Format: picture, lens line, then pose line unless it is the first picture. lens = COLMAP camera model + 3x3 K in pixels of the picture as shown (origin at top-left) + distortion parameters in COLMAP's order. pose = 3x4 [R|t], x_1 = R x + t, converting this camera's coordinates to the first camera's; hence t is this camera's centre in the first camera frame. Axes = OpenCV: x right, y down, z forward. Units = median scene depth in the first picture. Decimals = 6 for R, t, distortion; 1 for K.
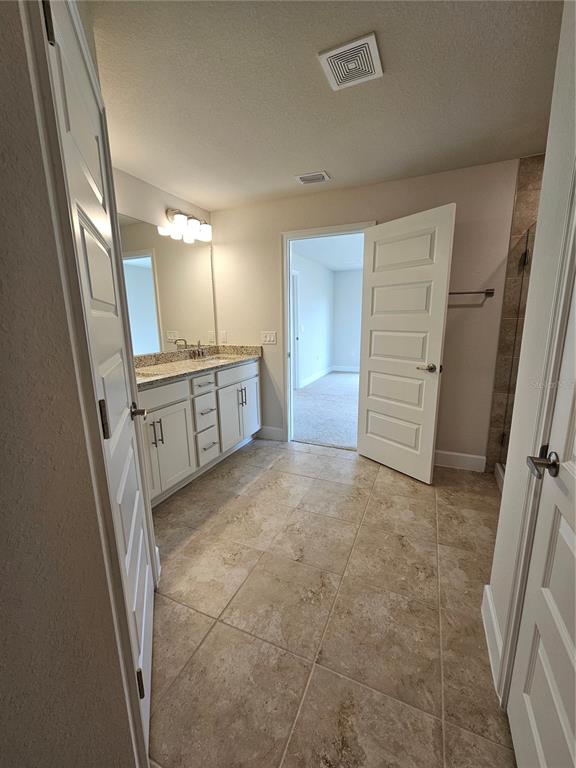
lens RADIAL K [[310.8, 0, 287.8], [0, 310.8, 384.8], [0, 0, 1]] dist [0.000036, 0.000001]
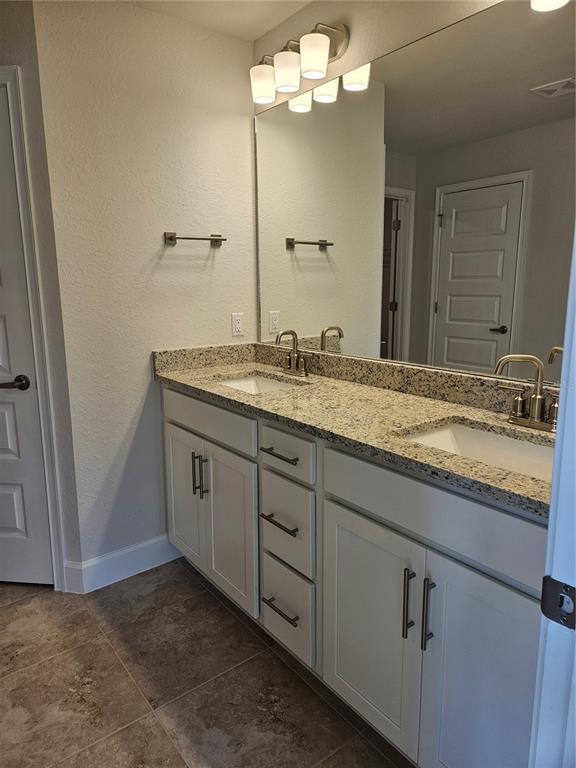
lens RADIAL K [[516.5, 0, 286.8], [0, 516.5, 382.8], [0, 0, 1]] dist [0.003382, -0.001698]
pose [[-0.479079, 0.177226, -0.859695, 0.298429], [-0.163733, 0.944173, 0.285883, -0.304282], [0.862366, 0.277721, -0.423315, 1.415338]]
